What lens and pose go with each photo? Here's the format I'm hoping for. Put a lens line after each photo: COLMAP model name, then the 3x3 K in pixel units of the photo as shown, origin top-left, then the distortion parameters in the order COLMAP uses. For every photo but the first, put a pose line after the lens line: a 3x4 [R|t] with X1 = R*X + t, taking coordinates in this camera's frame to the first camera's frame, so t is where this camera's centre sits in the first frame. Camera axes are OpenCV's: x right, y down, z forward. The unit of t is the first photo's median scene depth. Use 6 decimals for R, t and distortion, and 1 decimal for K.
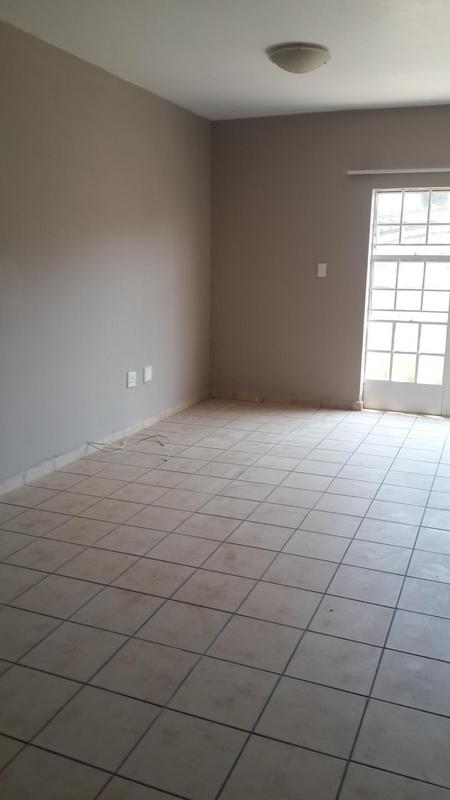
lens RADIAL K [[669.1, 0, 225.2], [0, 669.1, 398.6], [0, 0, 1]] dist [0.055562, -0.048914]
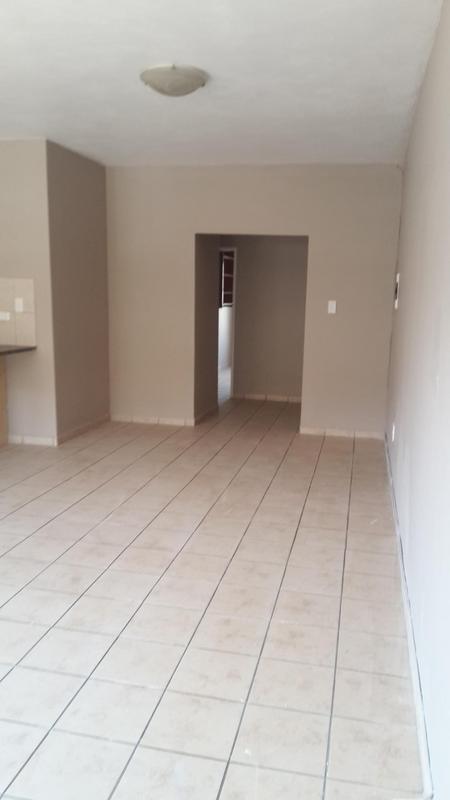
lens RADIAL K [[669.1, 0, 225.0], [0, 669.1, 400.1], [0, 0, 1]] dist [0.055562, -0.048914]
pose [[-0.984224, -0.013270, -0.176429, -0.024981], [-0.076548, 0.930960, 0.357007, -0.323830], [0.159511, 0.364880, -0.917289, 1.512496]]
